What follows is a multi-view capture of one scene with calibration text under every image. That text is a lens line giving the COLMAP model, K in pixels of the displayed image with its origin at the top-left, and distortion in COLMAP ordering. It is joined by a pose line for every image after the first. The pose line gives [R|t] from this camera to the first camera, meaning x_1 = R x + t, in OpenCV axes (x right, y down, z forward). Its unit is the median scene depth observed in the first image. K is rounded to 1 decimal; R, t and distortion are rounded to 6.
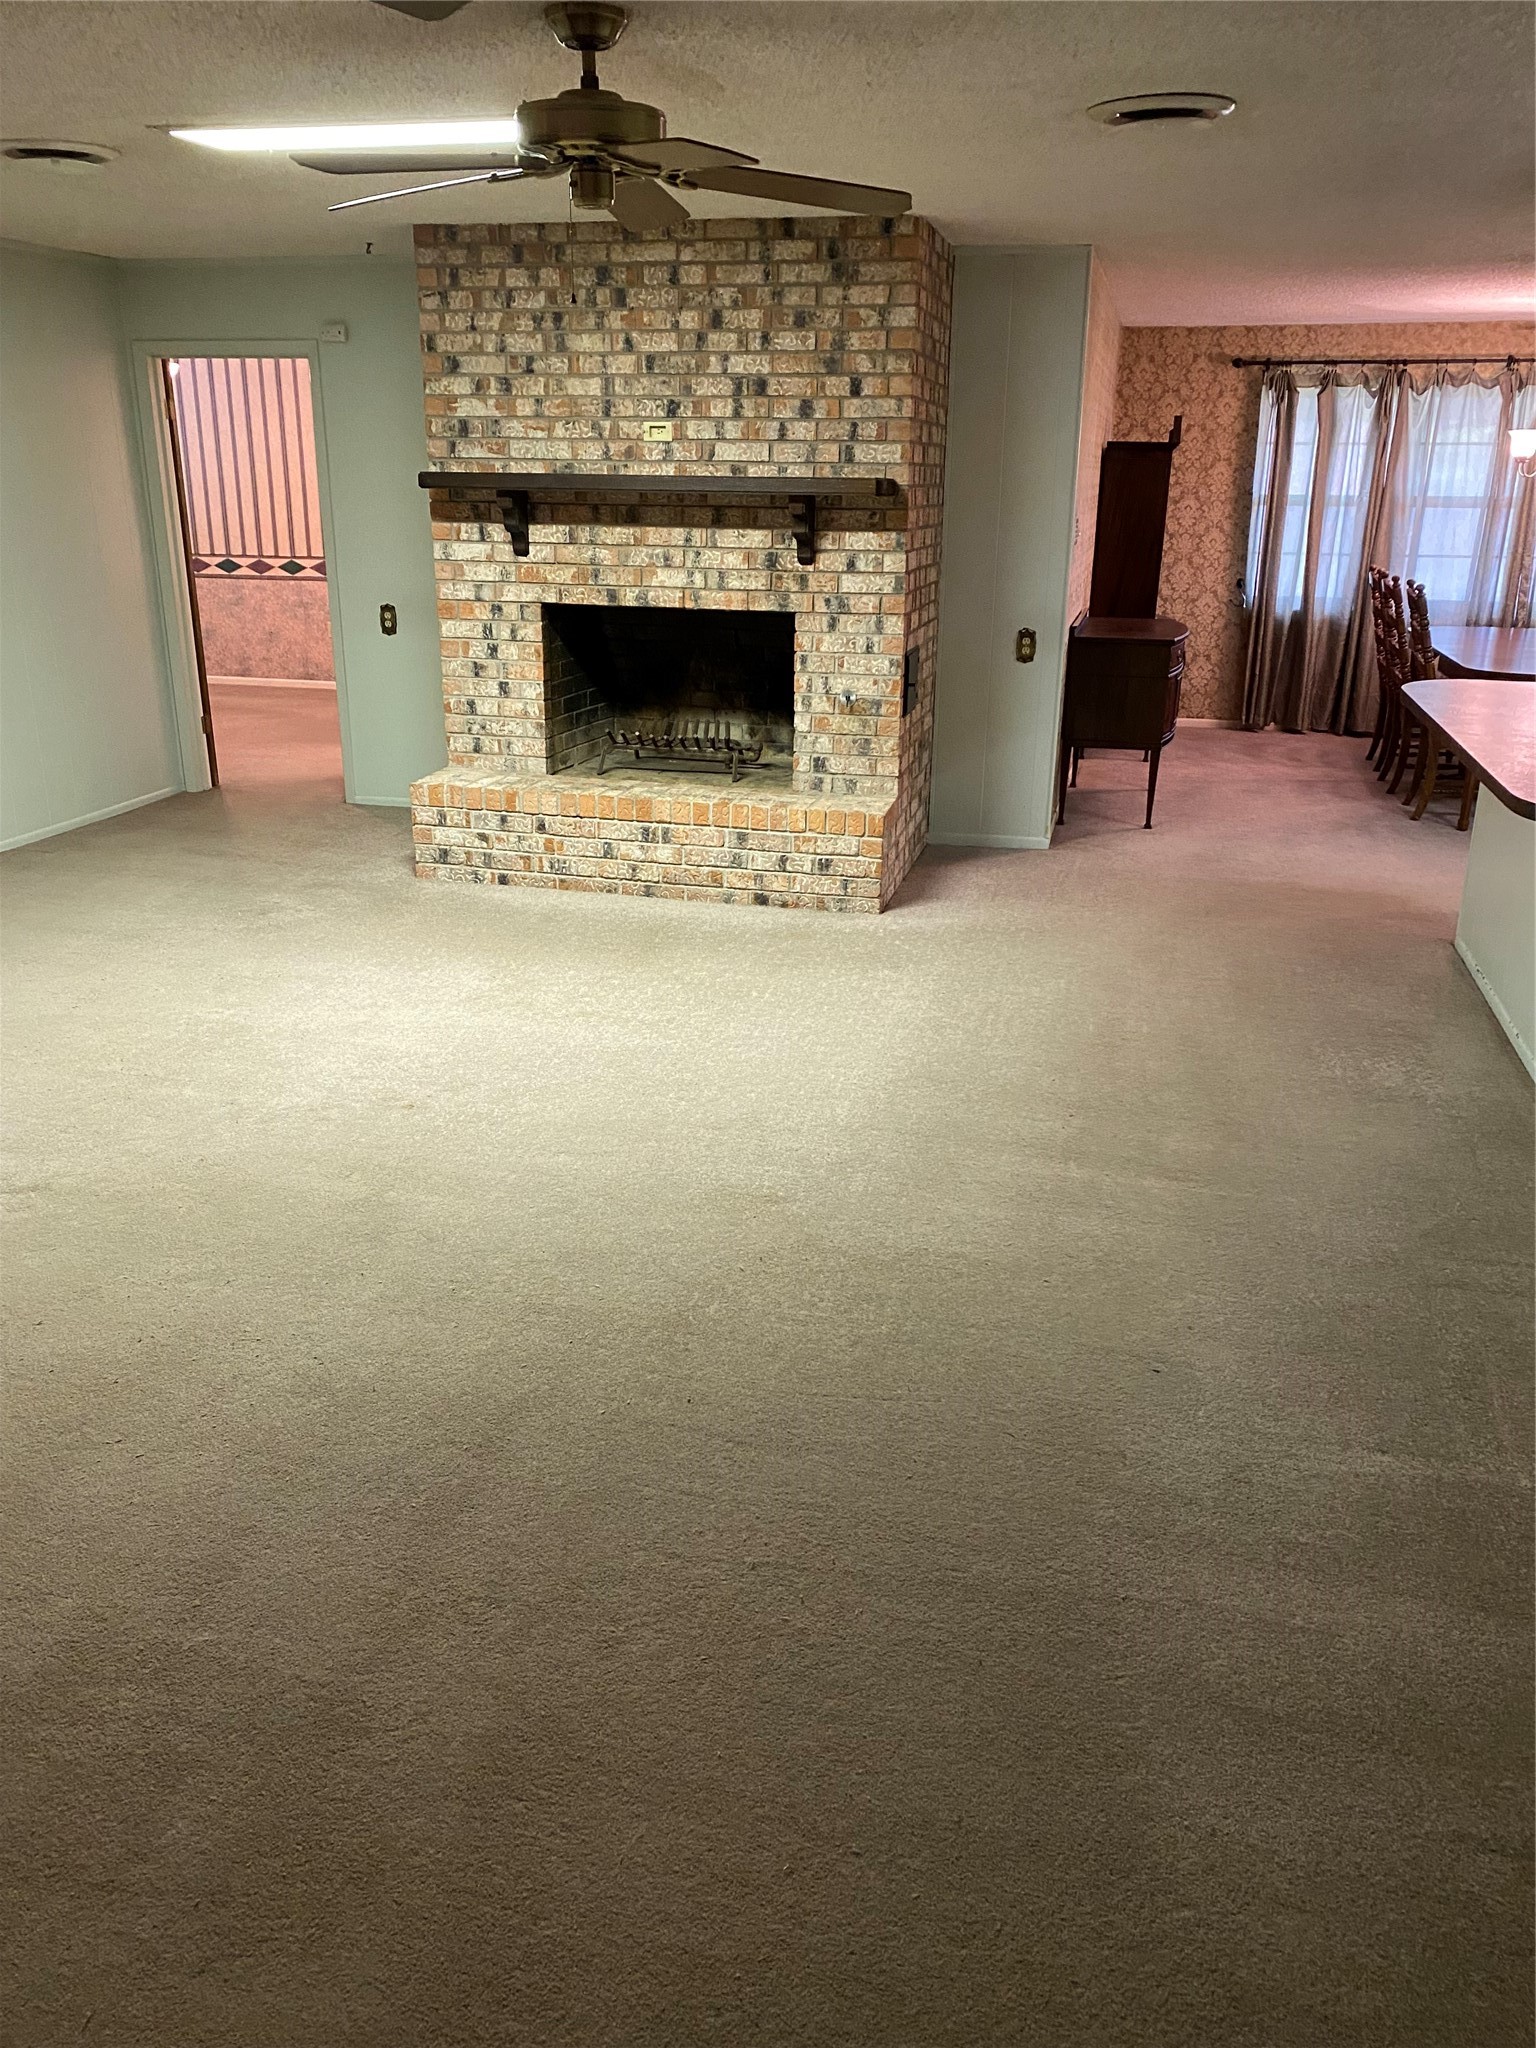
lens RADIAL K [[1560.4, 0, 768.0], [0, 1560.4, 1052.5], [0, 0, 1]] dist [0.008890, 0.004828]
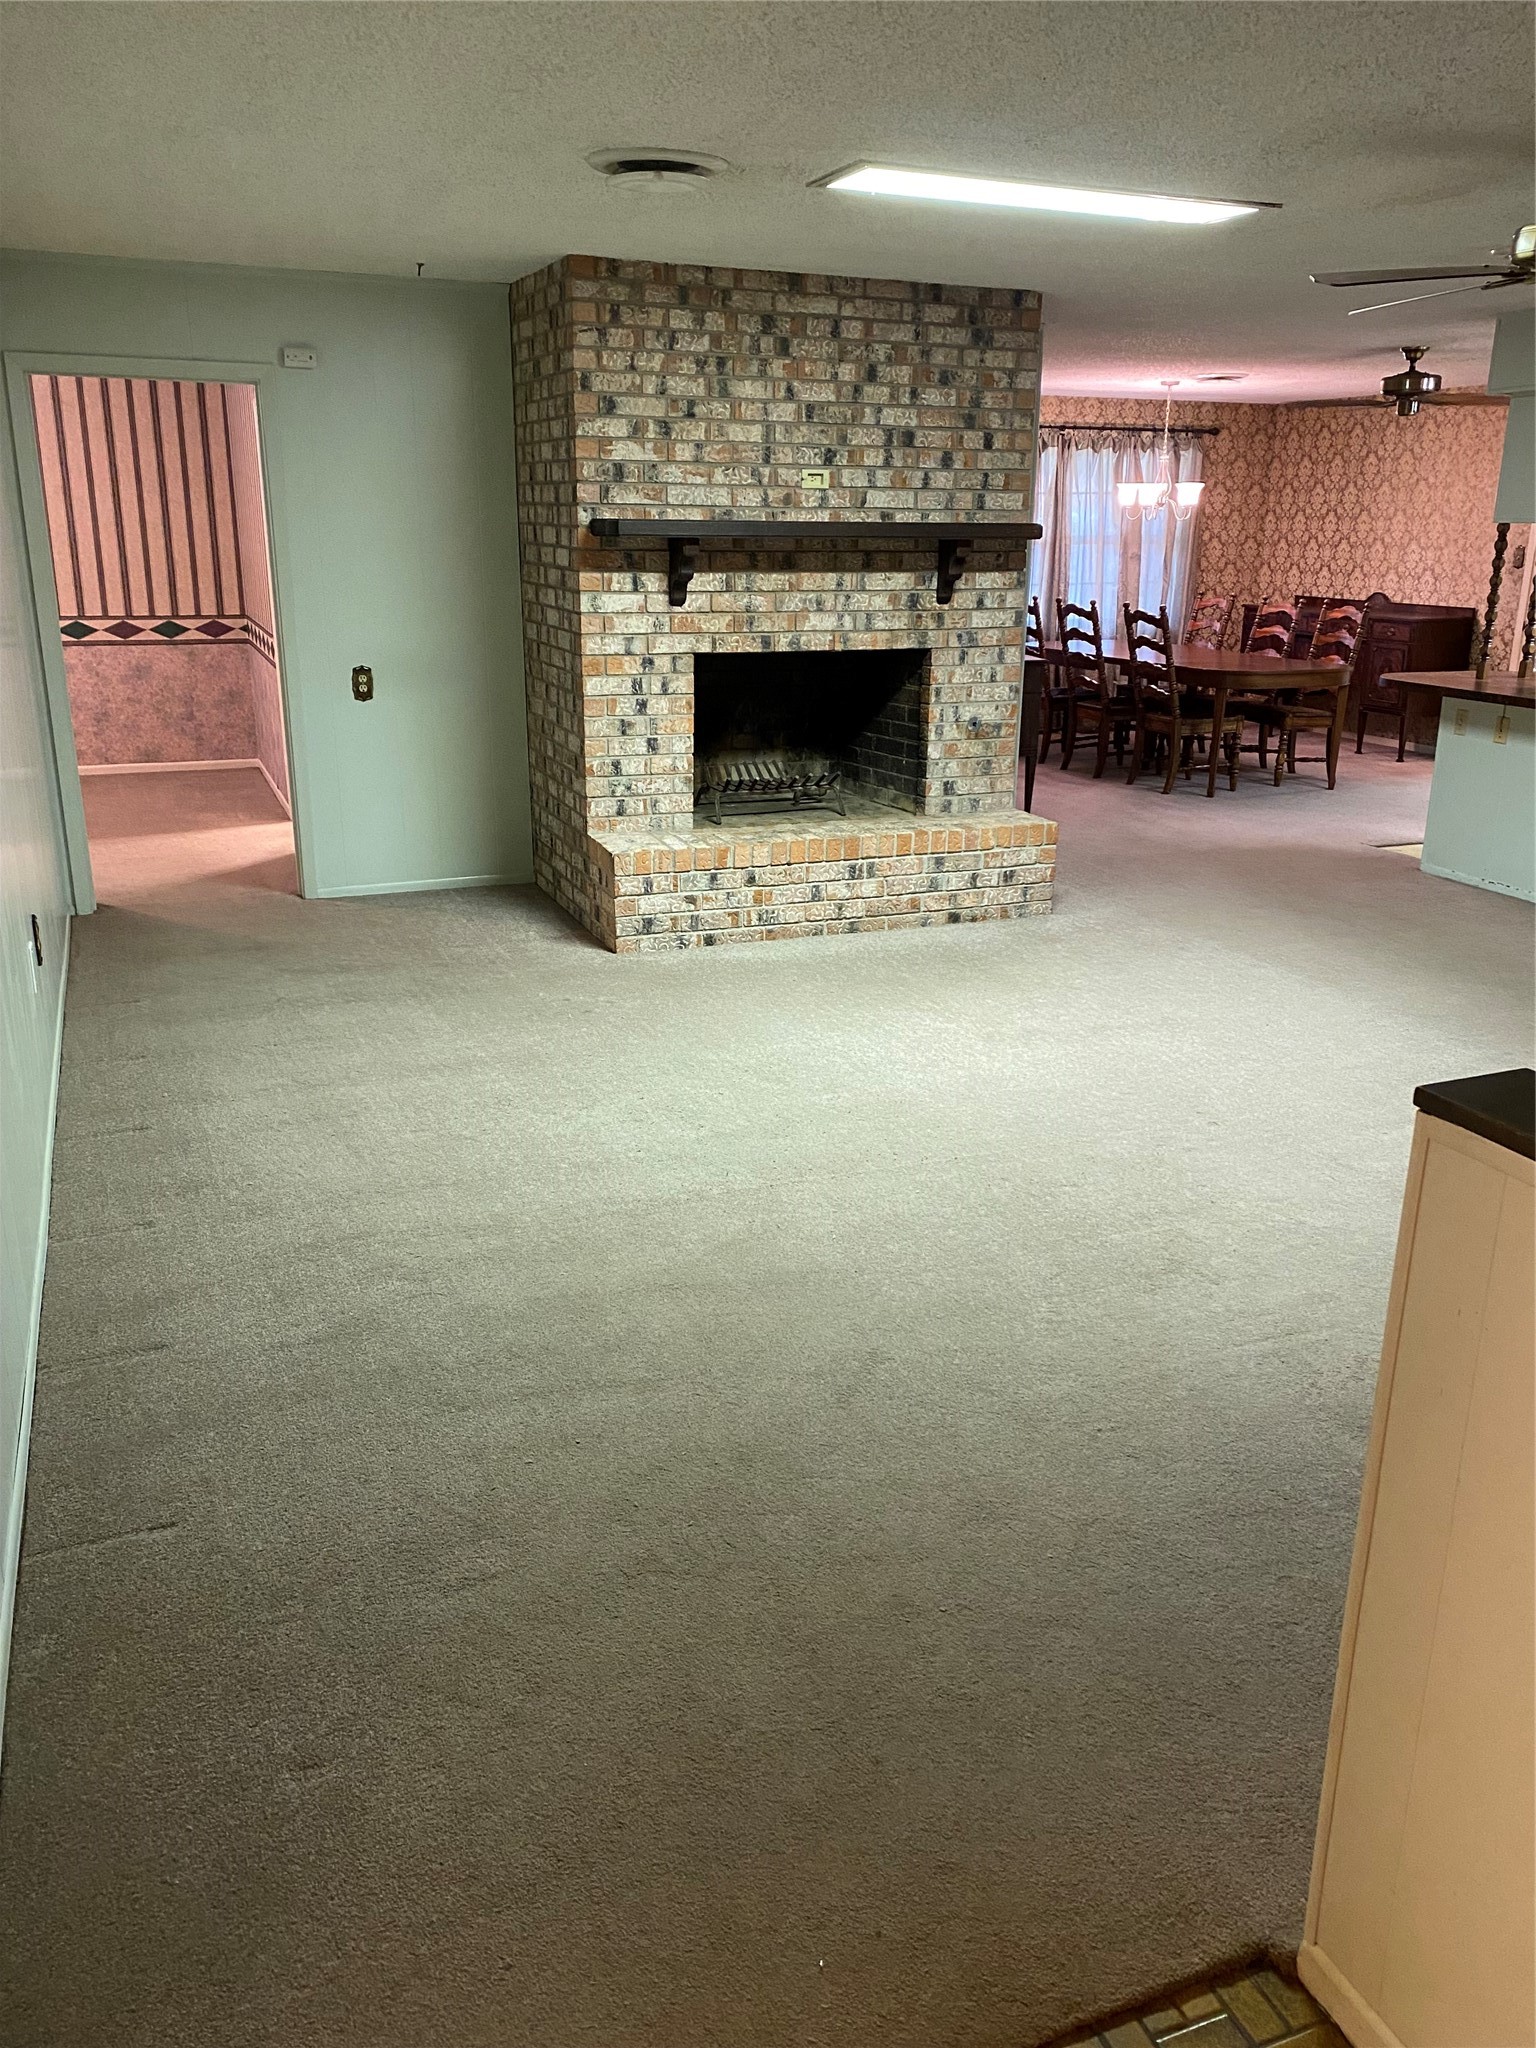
lens RADIAL K [[1538.5, 0, 789.4], [0, 1538.5, 1035.1], [0, 0, 1]] dist [0.073430, -0.131513]
pose [[0.801128, -0.191823, 0.566919, -0.711682], [0.208403, 0.977373, 0.036205, -0.081548], [-0.561036, 0.089143, 0.822977, 0.206263]]
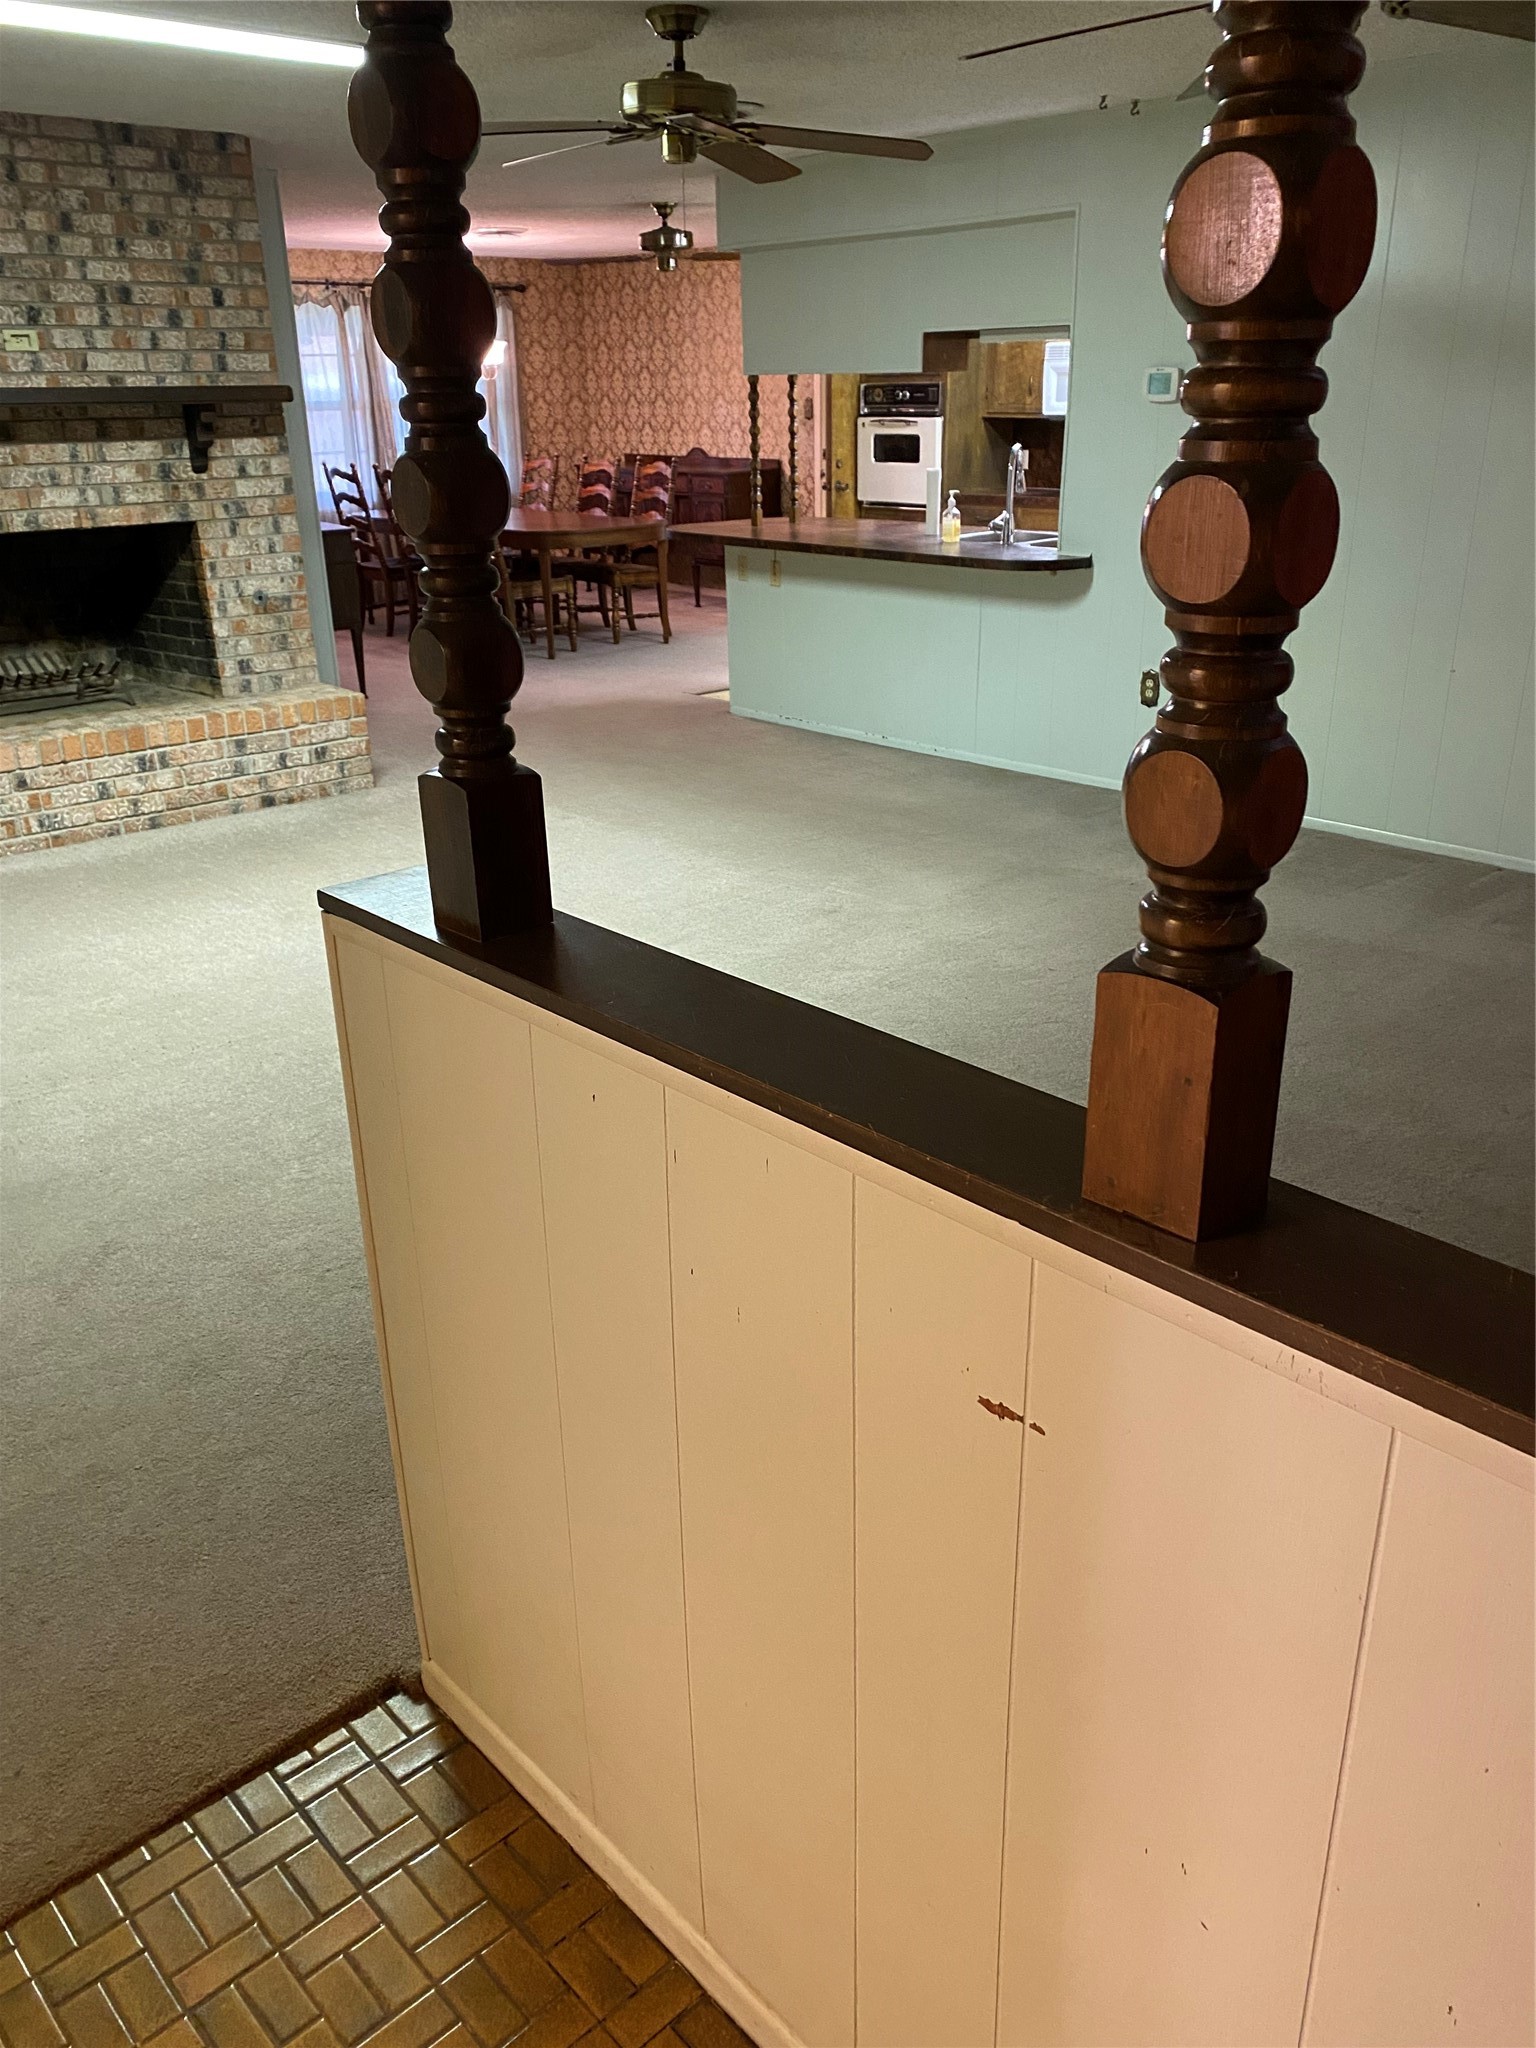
lens RADIAL K [[1554.9, 0, 783.7], [0, 1554.9, 1026.7], [0, 0, 1]] dist [0.004668, 0.009308]
pose [[0.541082, -0.338406, 0.769878, -0.668667], [0.311219, 0.931045, 0.190518, -0.049164], [-0.781263, 0.136515, 0.609091, 0.126884]]
